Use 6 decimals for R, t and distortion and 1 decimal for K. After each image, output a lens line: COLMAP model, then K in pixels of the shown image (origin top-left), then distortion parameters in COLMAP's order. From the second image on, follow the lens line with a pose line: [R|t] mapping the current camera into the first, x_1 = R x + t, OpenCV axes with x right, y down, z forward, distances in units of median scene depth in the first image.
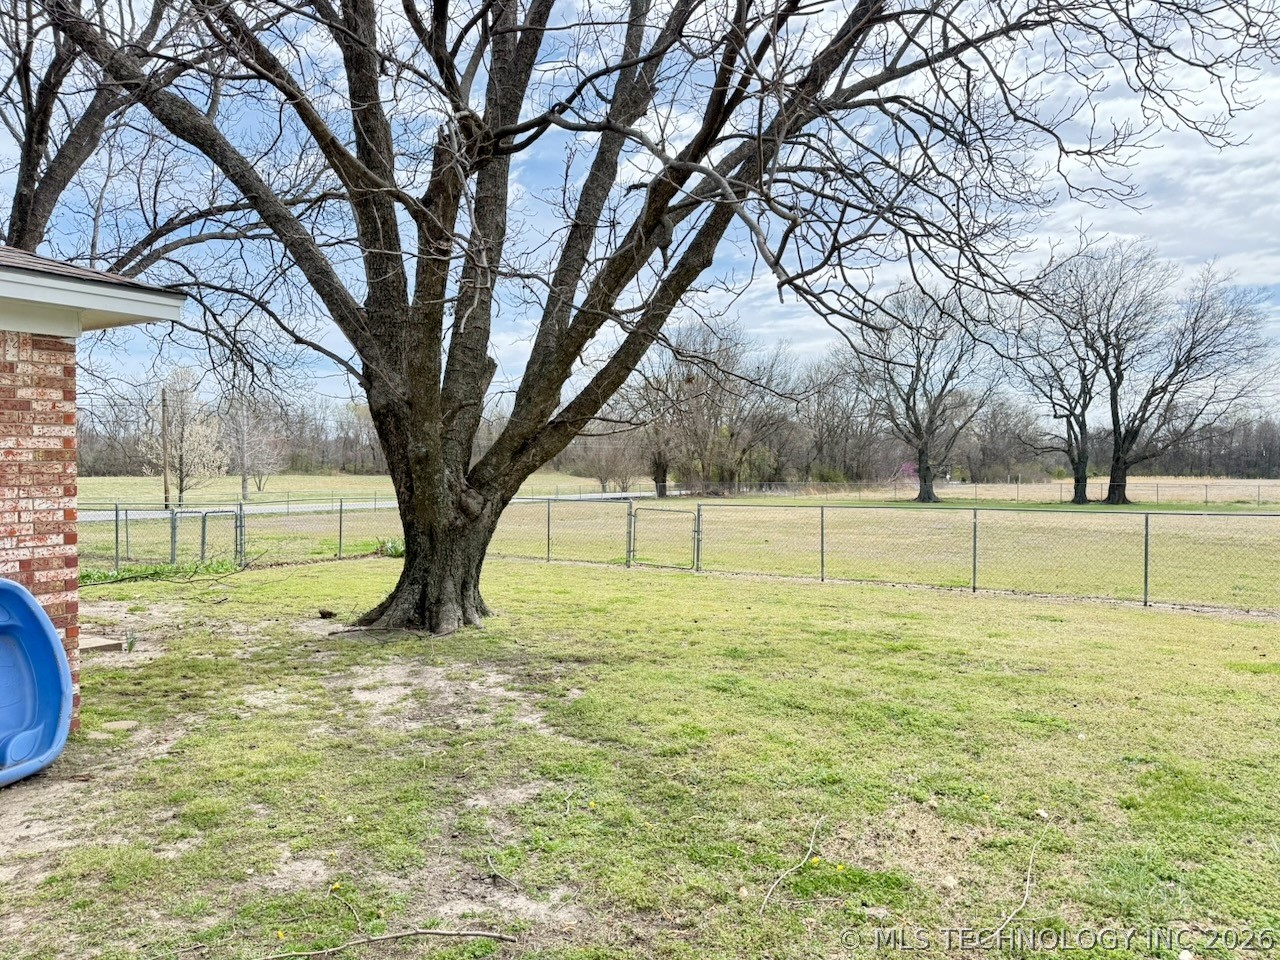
lens RADIAL K [[890.4, 0, 633.3], [0, 890.4, 476.2], [0, 0, 1]] dist [0.140910, -0.180169]
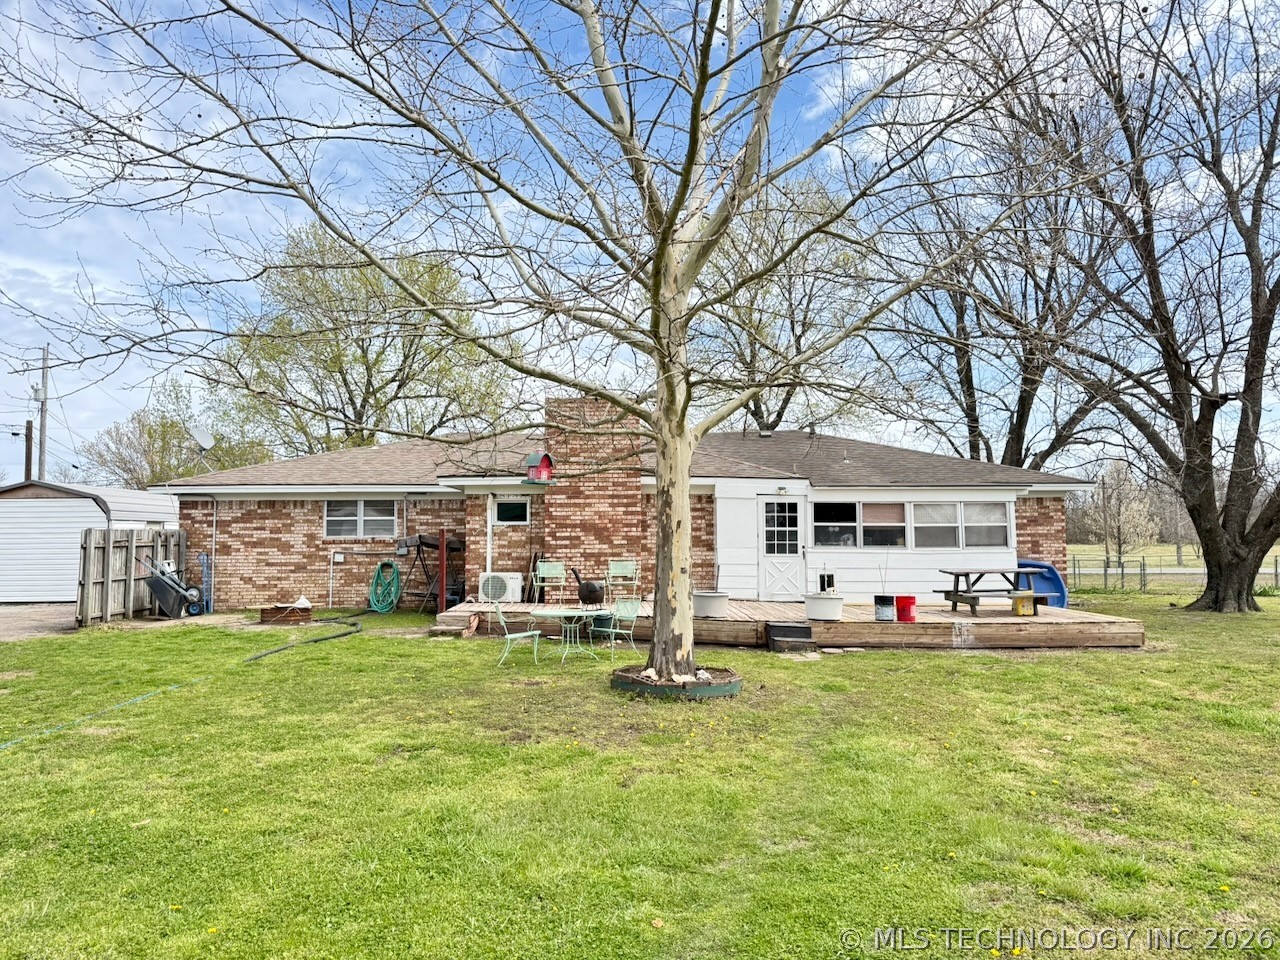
lens RADIAL K [[890.4, 0, 633.3], [0, 890.4, 476.2], [0, 0, 1]] dist [0.140910, -0.180169]
pose [[0.575920, -0.055720, -0.815605, 1.265097], [-0.006767, 0.997315, -0.072912, 0.031988], [0.817478, 0.047511, 0.573997, -2.316757]]
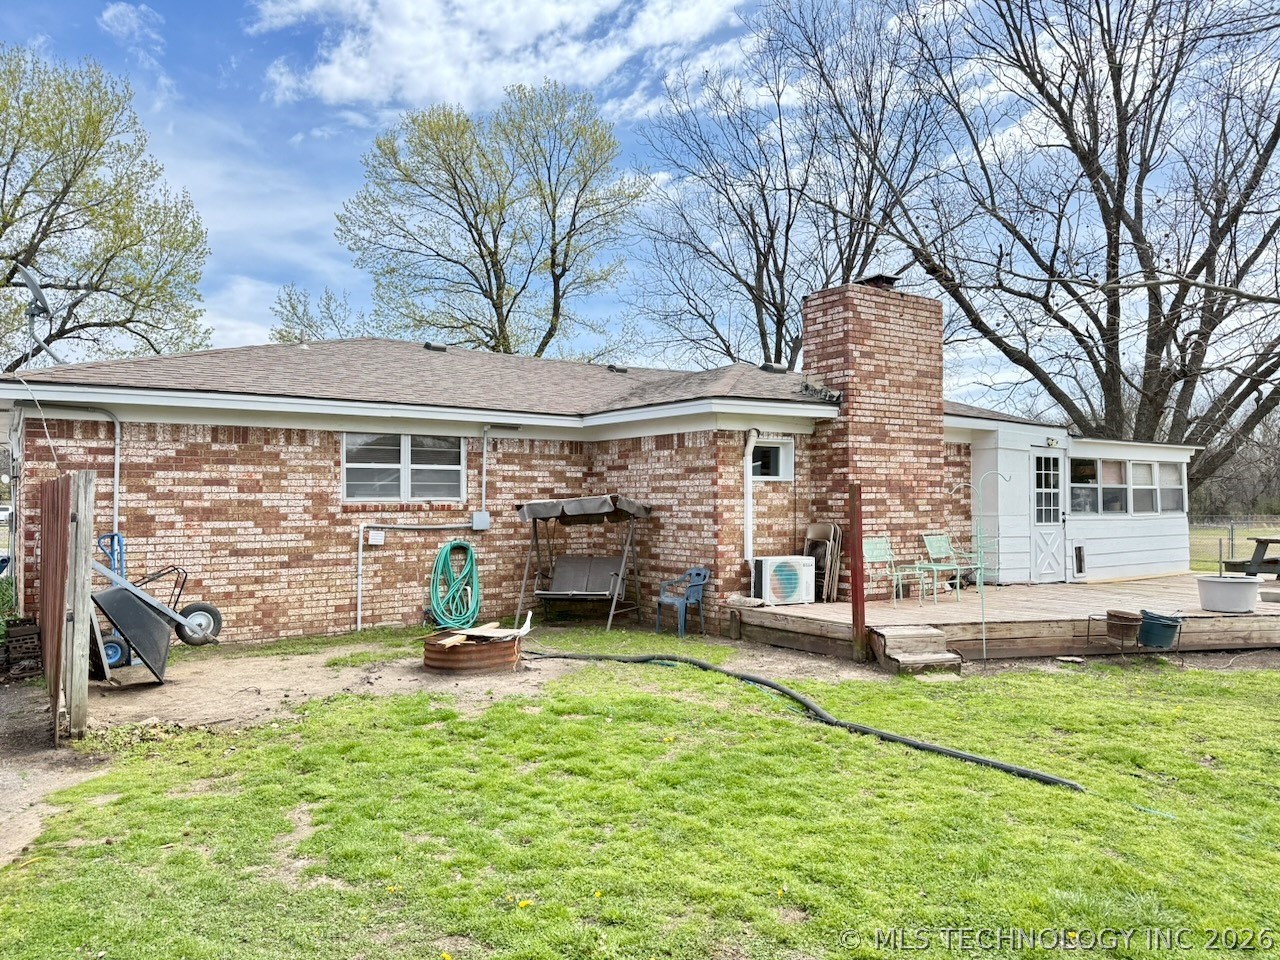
lens RADIAL K [[890.4, 0, 633.3], [0, 890.4, 476.2], [0, 0, 1]] dist [0.140910, -0.180169]
pose [[0.927063, -0.013217, -0.374673, -0.925668], [-0.001668, 0.999223, -0.039375, 0.043913], [0.374902, 0.037128, 0.926320, -2.779515]]
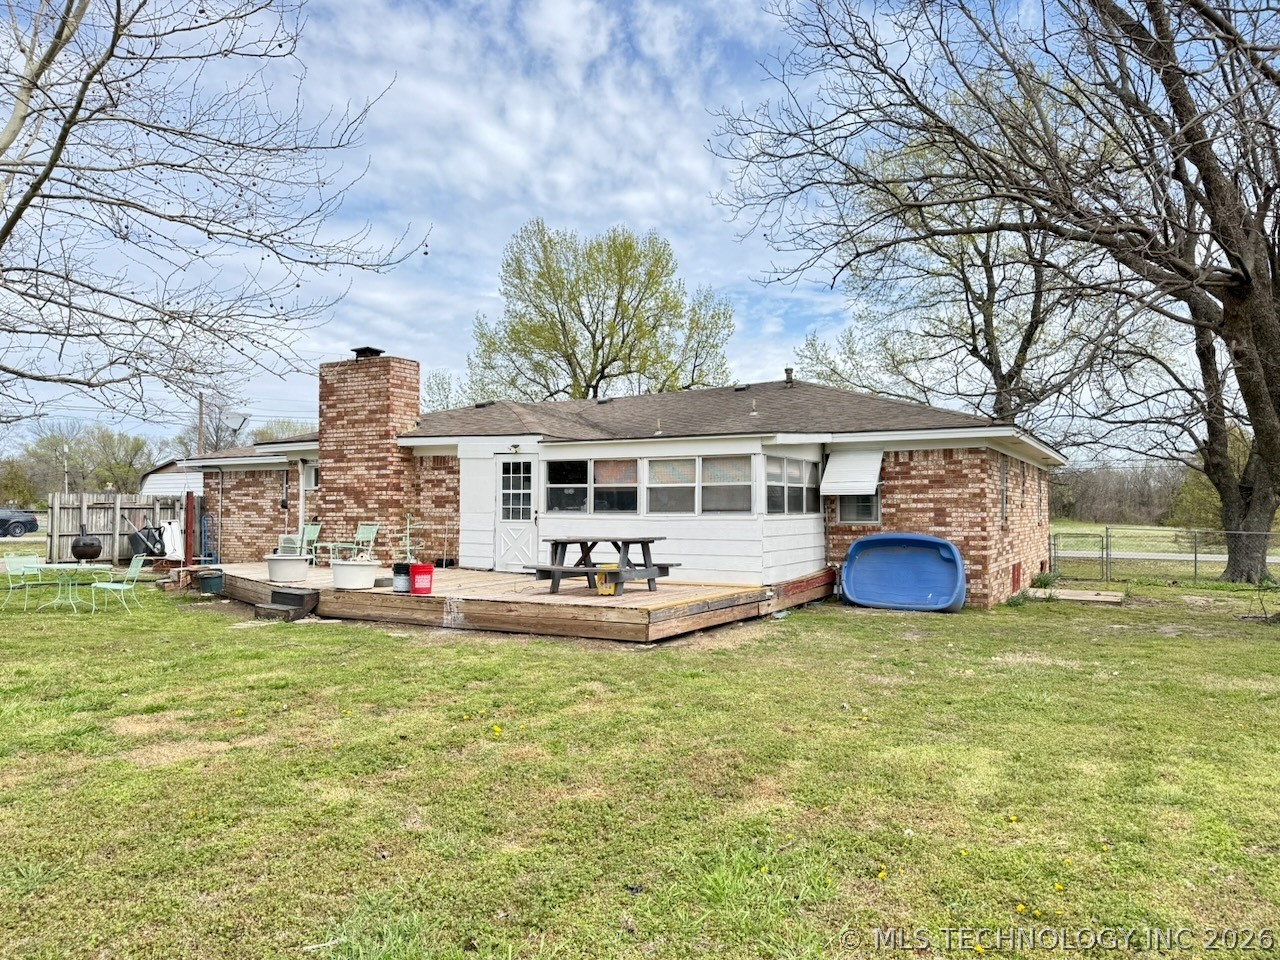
lens RADIAL K [[890.4, 0, 633.3], [0, 890.4, 476.2], [0, 0, 1]] dist [0.140910, -0.180169]
pose [[0.064517, -0.041551, -0.997051, 1.757459], [-0.017972, 0.998922, -0.042792, 0.047544], [0.997755, 0.020680, 0.063701, -0.095931]]
